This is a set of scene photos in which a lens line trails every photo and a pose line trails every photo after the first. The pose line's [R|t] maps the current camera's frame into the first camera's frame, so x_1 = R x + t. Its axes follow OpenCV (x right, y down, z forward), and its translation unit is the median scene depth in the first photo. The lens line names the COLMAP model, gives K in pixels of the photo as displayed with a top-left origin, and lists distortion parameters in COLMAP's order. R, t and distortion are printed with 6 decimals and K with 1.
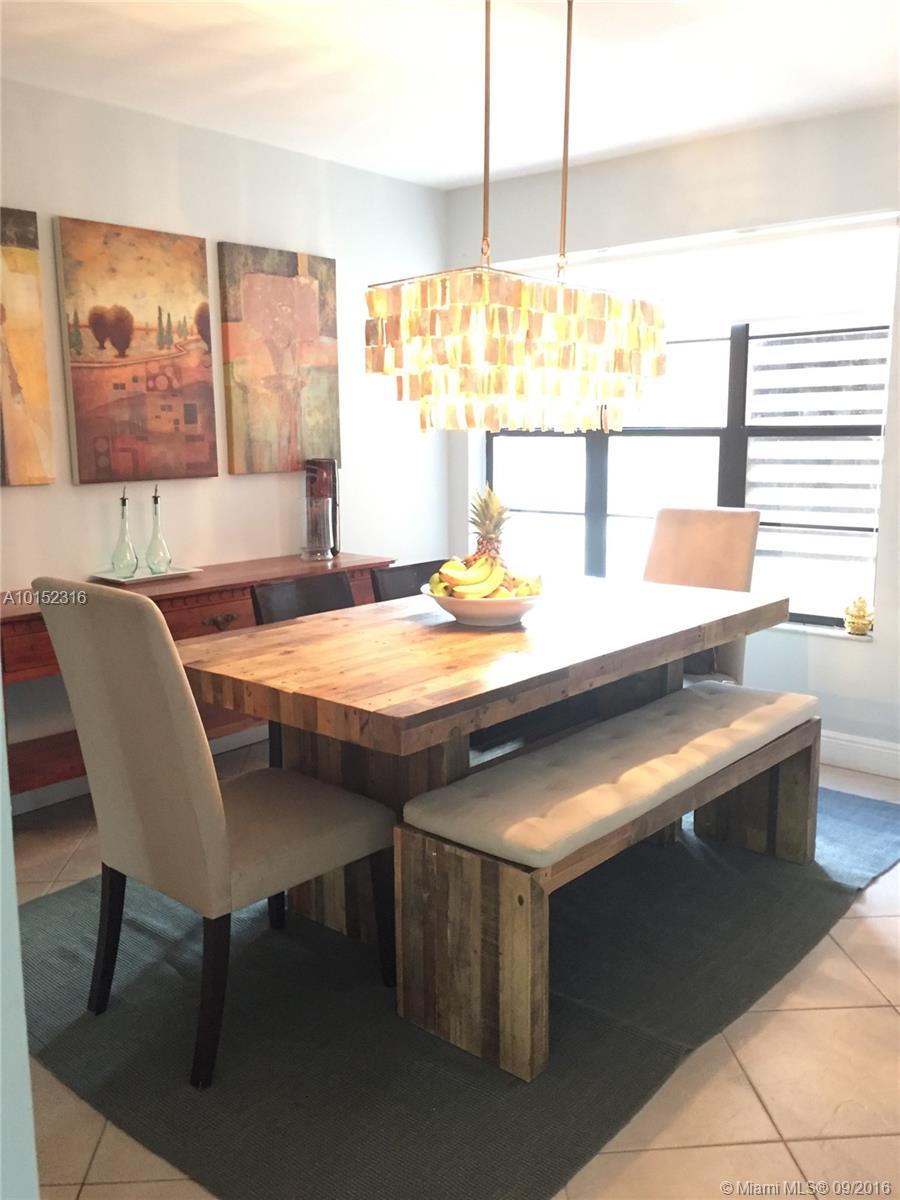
lens RADIAL K [[1029.1, 0, 466.6], [0, 1029.1, 594.1], [0, 0, 1]] dist [0.082928, -0.119645]
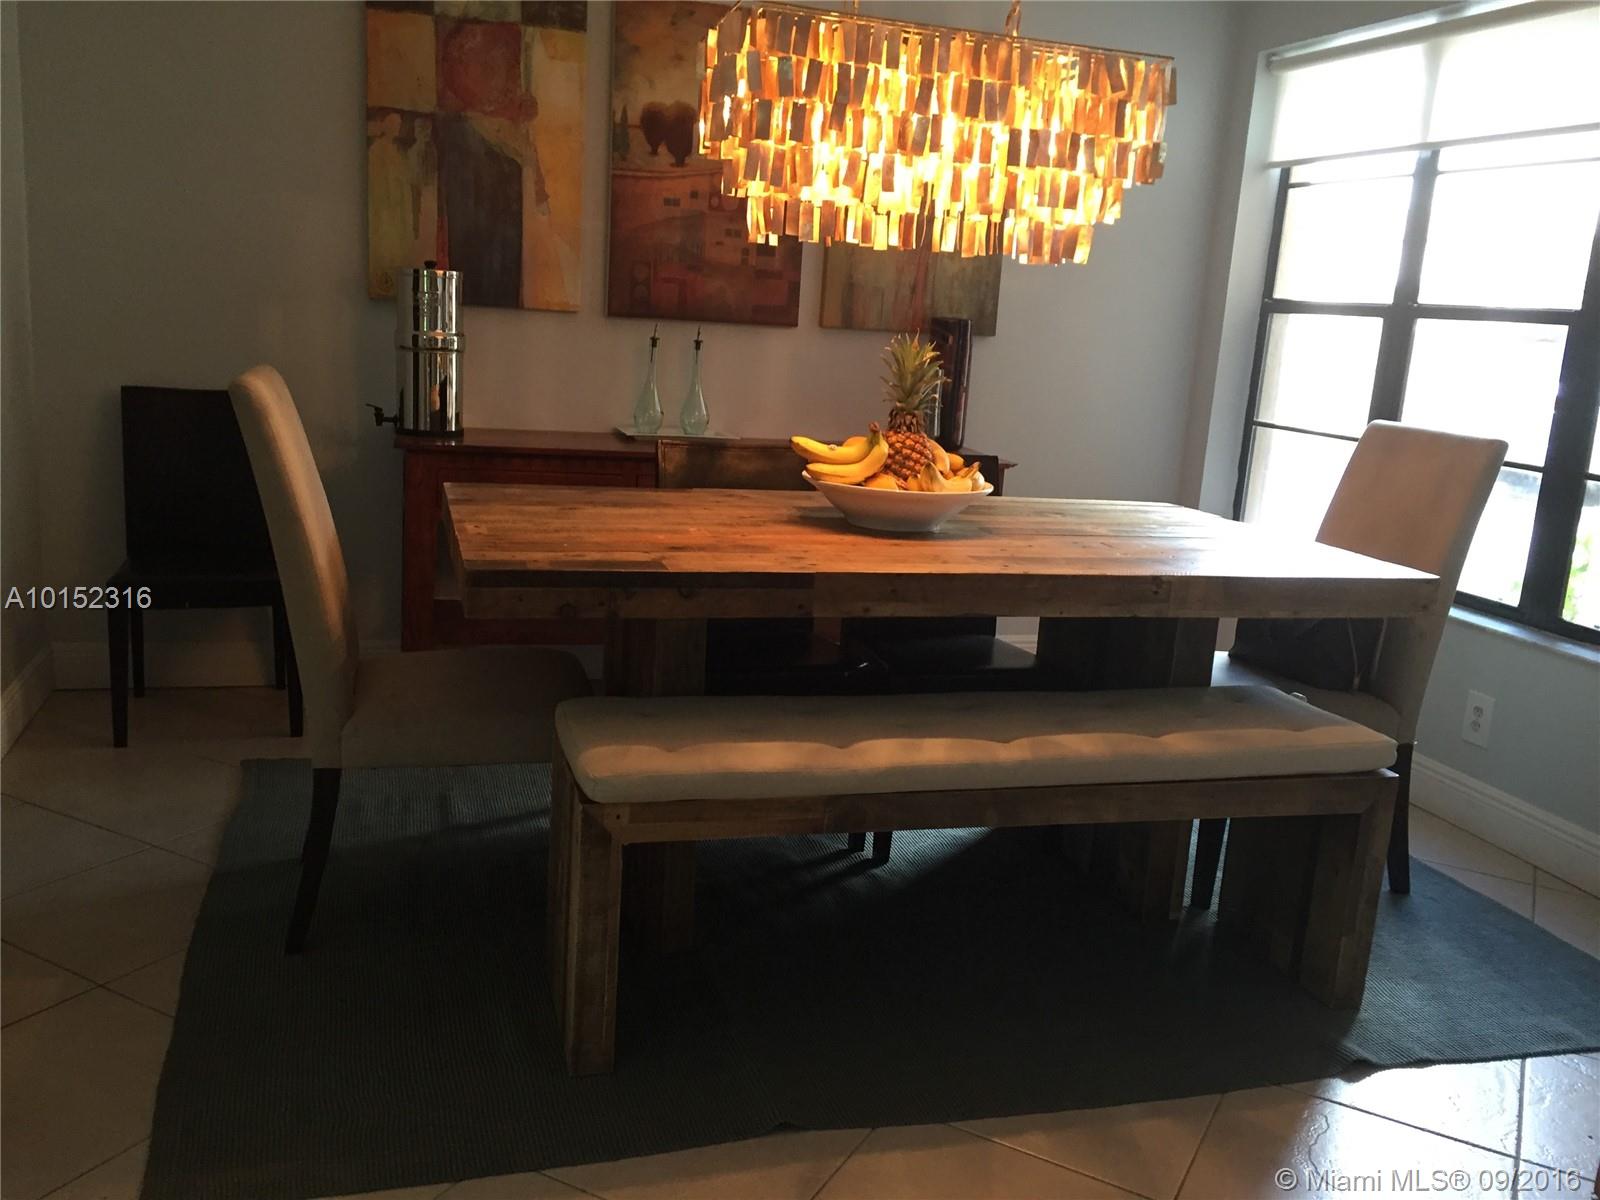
lens RADIAL K [[1372.2, 0, 792.8], [0, 1372.2, 601.2], [0, 0, 1]] dist [0.082928, -0.119645]
pose [[0.835083, 0.176367, -0.521086, 0.379178], [-0.158643, 0.984181, 0.078868, 0.010948], [0.526753, 0.016806, 0.849852, 0.122934]]
